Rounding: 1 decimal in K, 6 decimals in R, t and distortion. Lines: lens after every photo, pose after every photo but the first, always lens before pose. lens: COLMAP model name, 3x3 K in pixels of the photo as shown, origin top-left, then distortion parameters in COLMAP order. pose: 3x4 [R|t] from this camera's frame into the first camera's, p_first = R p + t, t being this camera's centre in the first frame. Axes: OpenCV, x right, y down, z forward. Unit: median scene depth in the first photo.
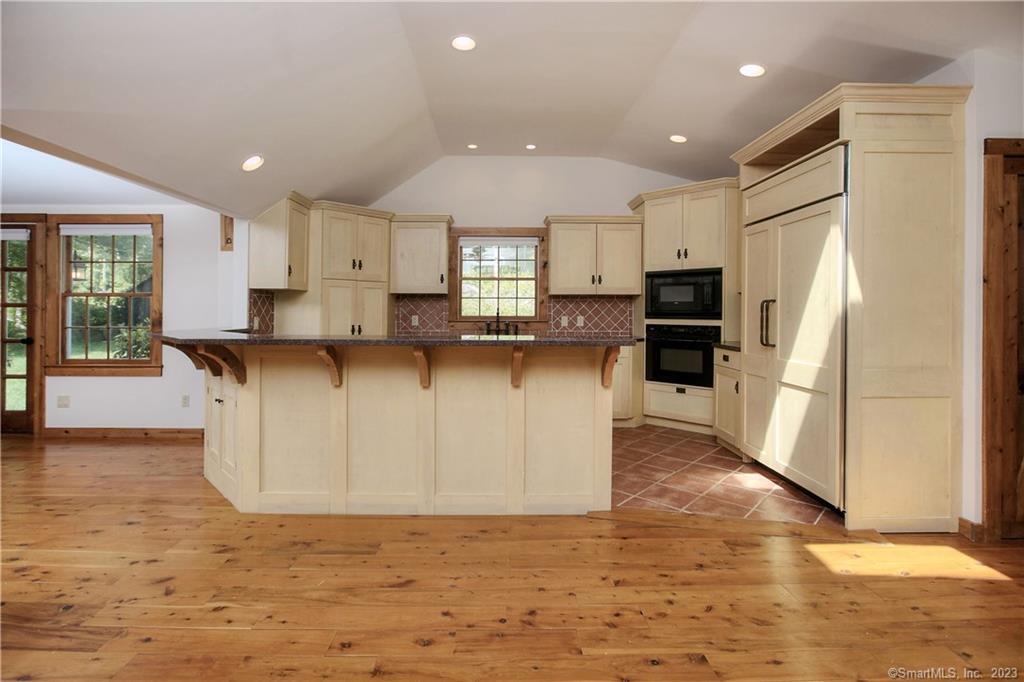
lens RADIAL K [[467.8, 0, 490.6], [0, 467.8, 309.8], [0, 0, 1]] dist [-0.011205, -0.000008]
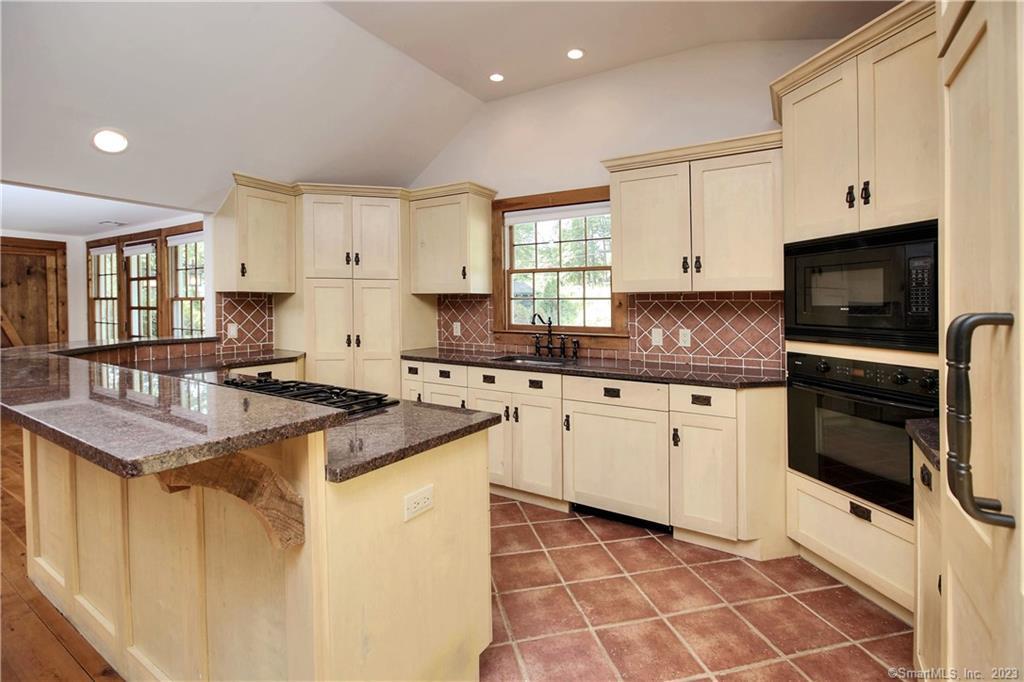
lens RADIAL K [[465.4, 0, 512.3], [0, 465.4, 308.1], [0, 0, 1]] dist [-0.001371, 0.000191]
pose [[0.848342, 0.003636, -0.529436, 0.345482], [-0.002899, 0.999993, 0.002222, -0.014634], [0.529441, -0.000351, 0.848347, 0.441053]]
